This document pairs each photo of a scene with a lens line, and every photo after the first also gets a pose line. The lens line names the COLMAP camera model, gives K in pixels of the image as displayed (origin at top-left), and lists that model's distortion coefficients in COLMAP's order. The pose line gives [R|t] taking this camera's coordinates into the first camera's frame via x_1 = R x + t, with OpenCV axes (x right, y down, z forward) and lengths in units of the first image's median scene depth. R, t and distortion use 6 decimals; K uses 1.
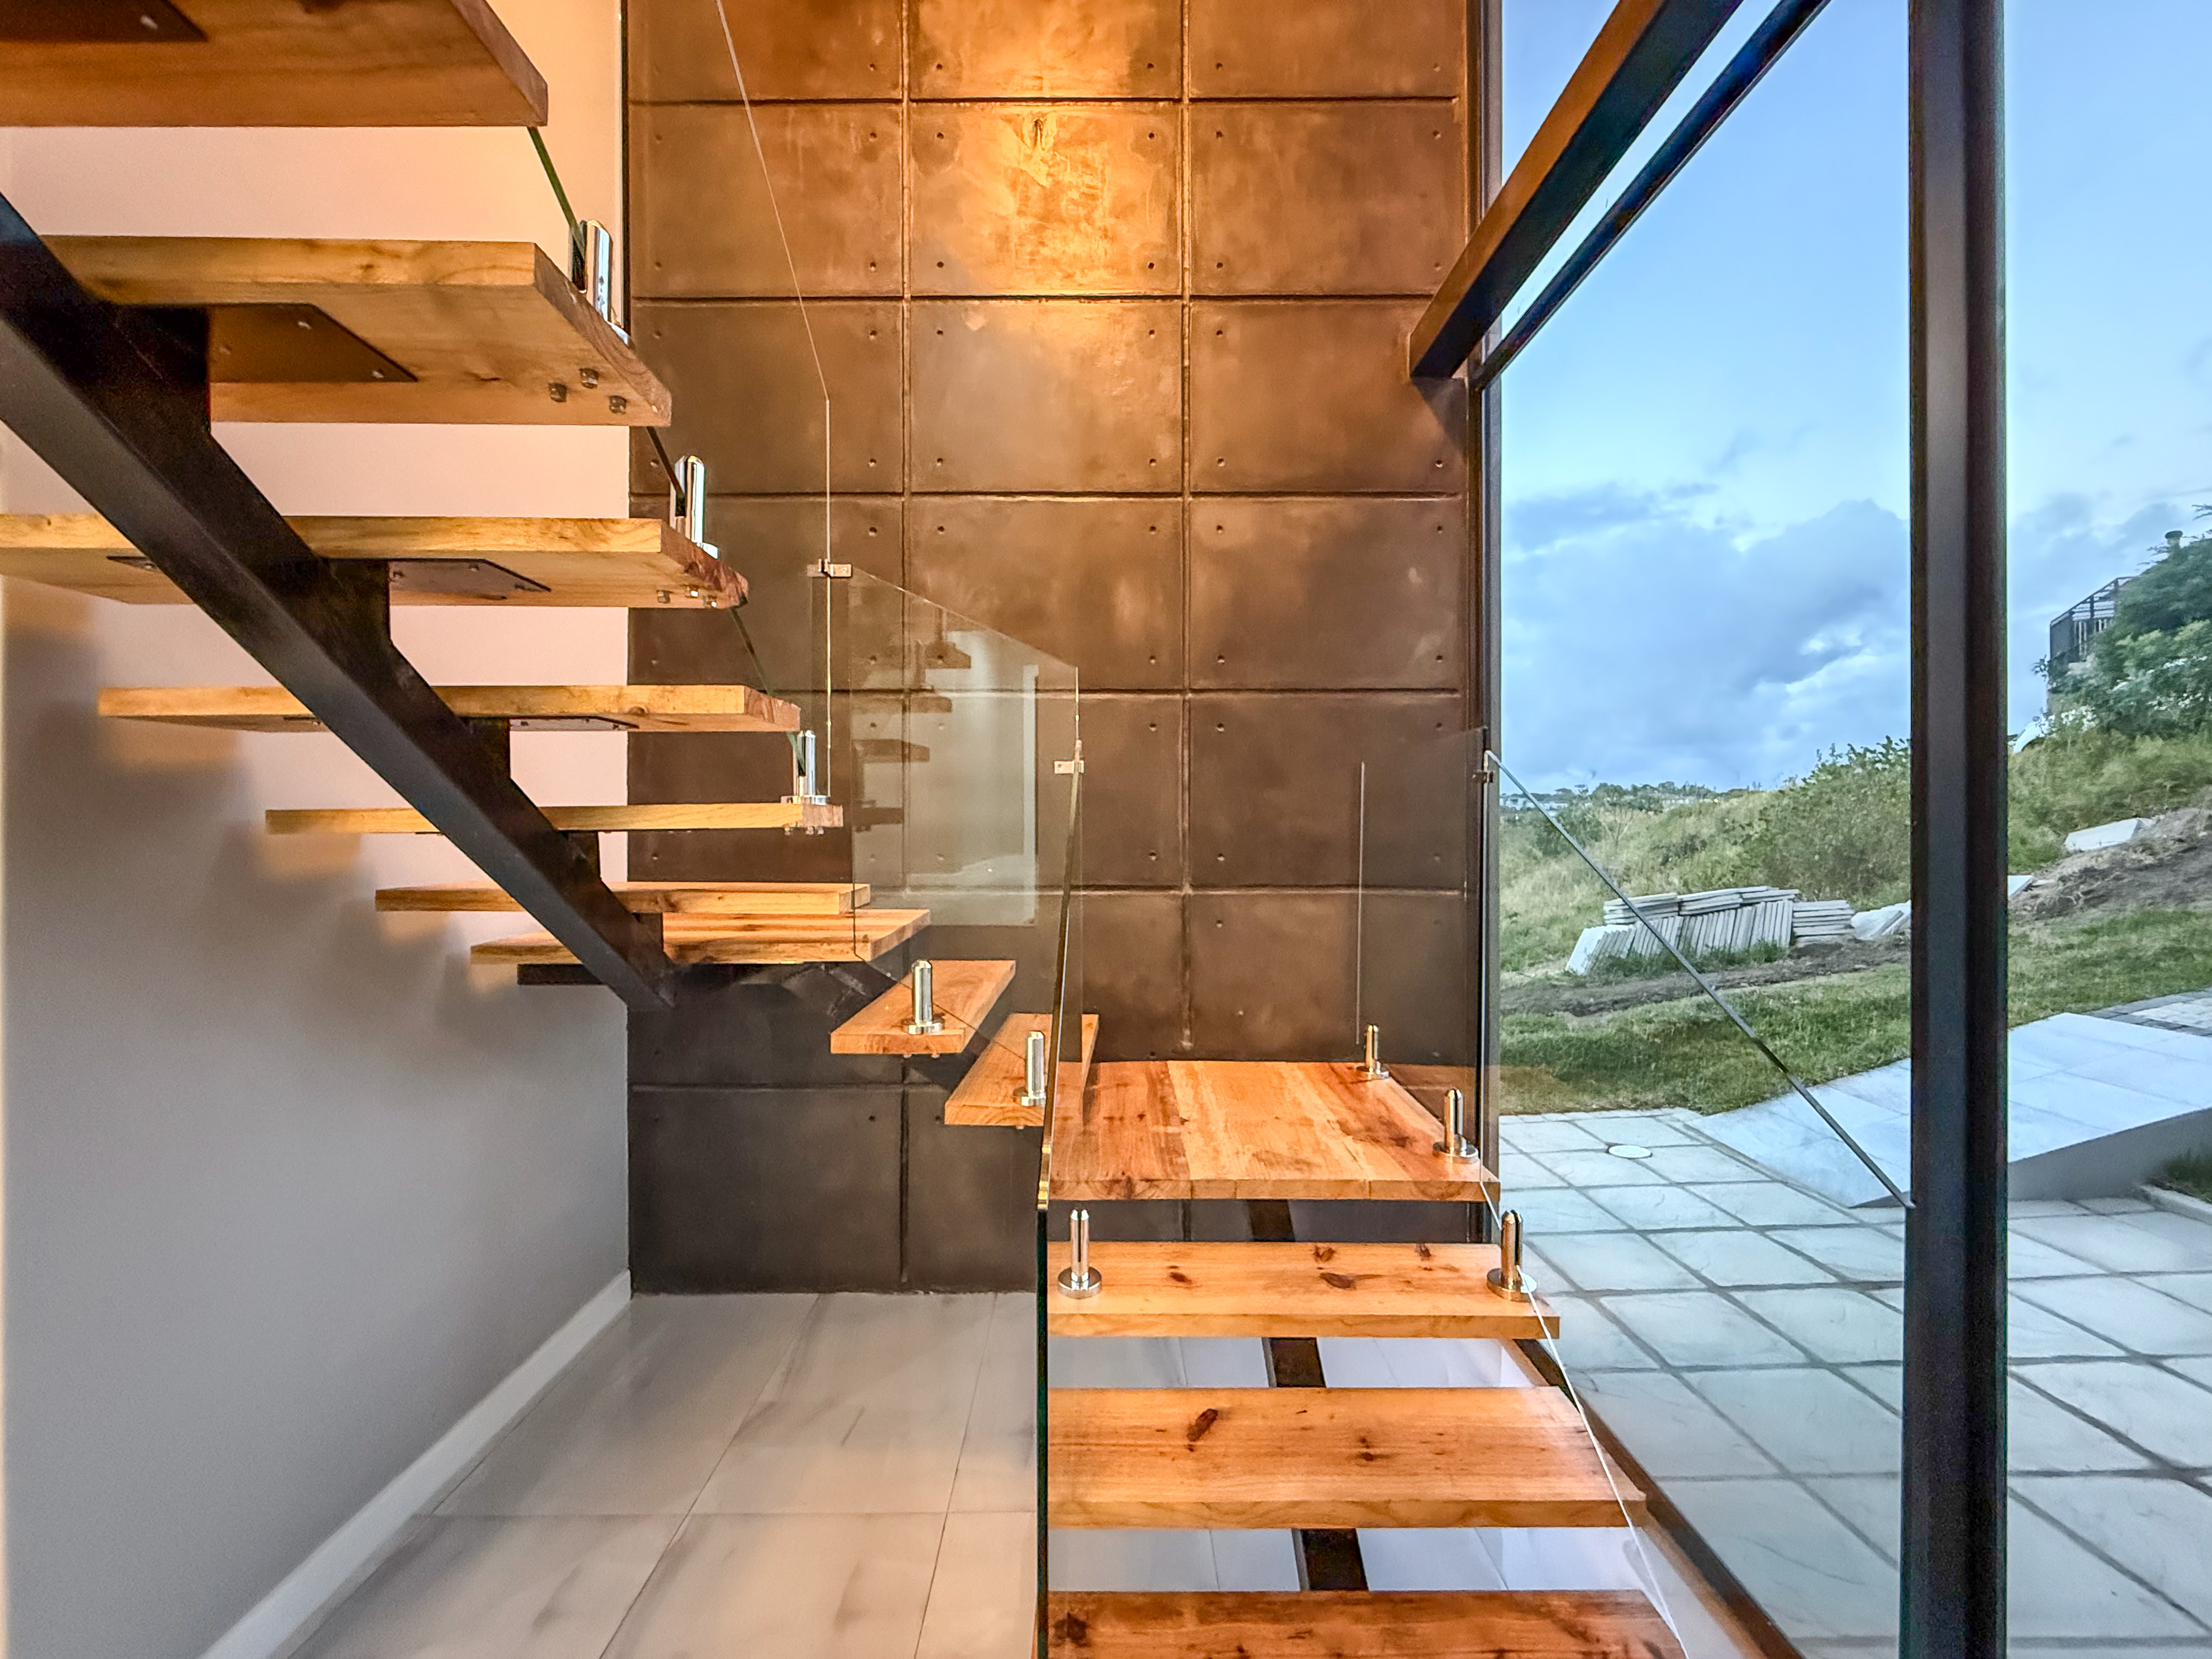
lens RADIAL K [[885.2, 0, 1105.4], [0, 885.2, 829.2], [0, 0, 1]] dist [0.001209, -0.000011]
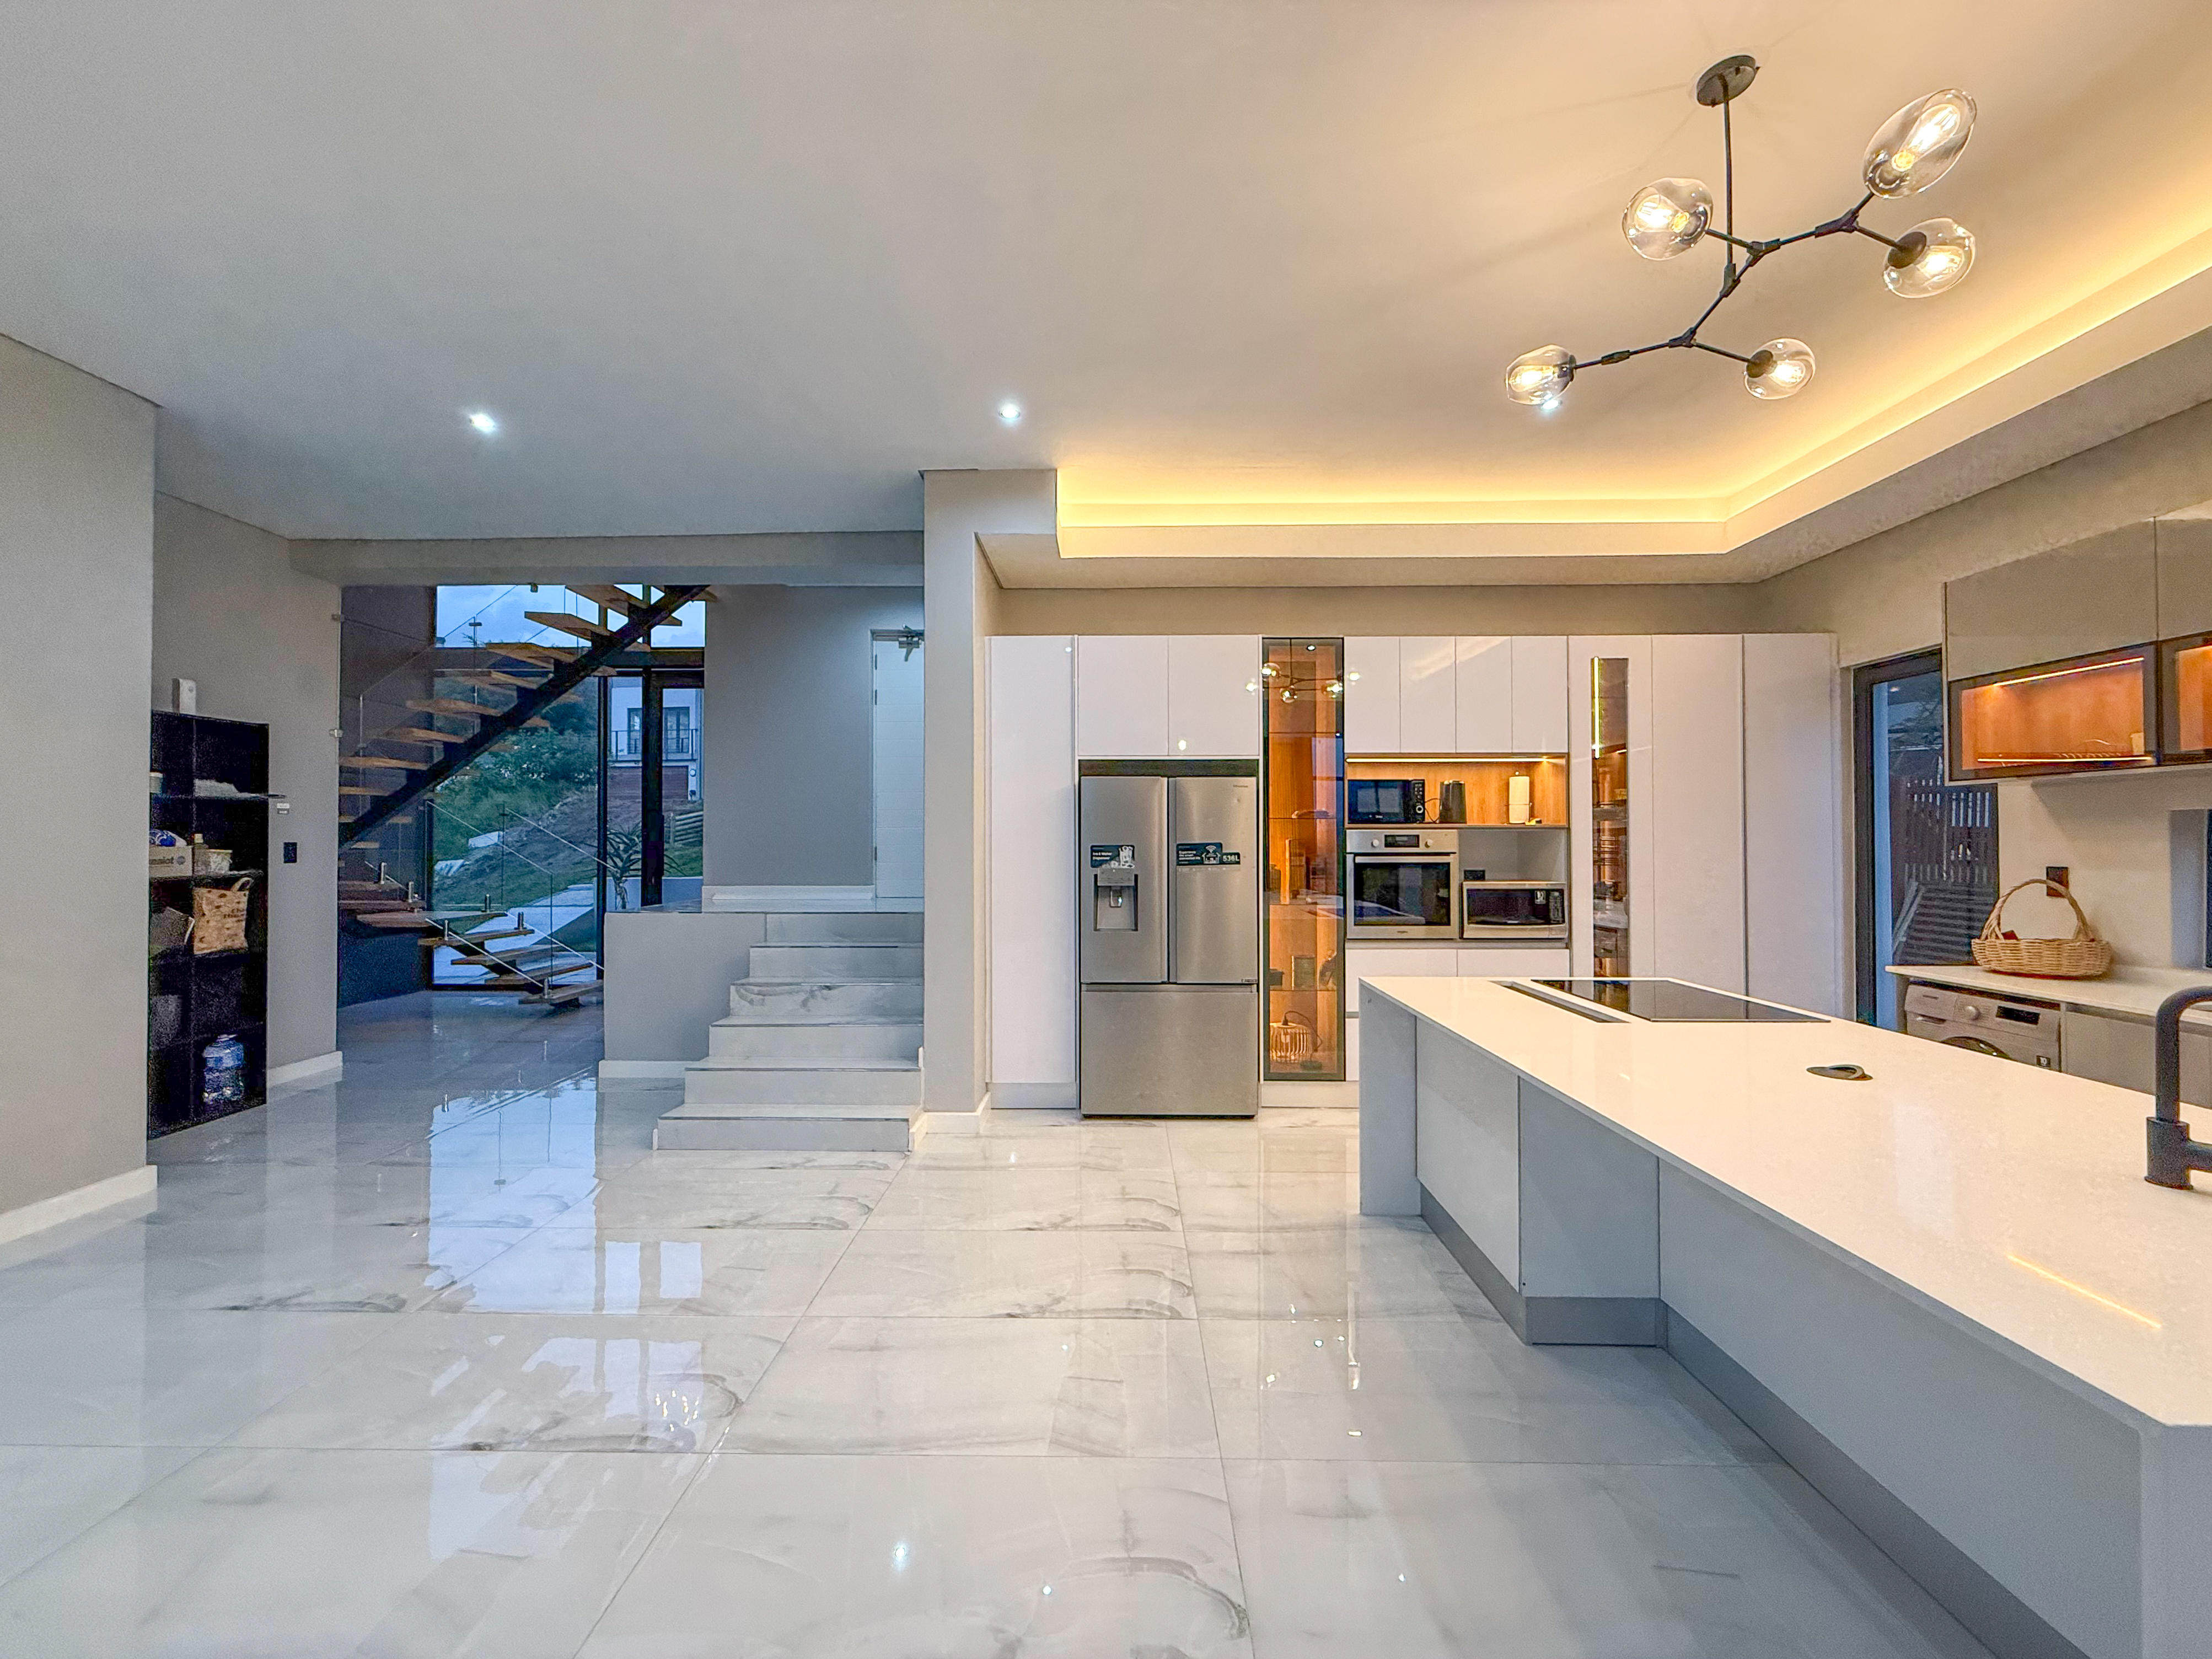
lens RADIAL K [[885.3, 0, 1105.4], [0, 885.3, 829.2], [0, 0, 1]] dist [0.001209, -0.000011]
pose [[0.025278, 0.016356, 0.999547, -0.841960], [0.000778, 0.999866, -0.016381, 0.017391], [-0.999680, 0.001192, 0.025262, -0.450334]]
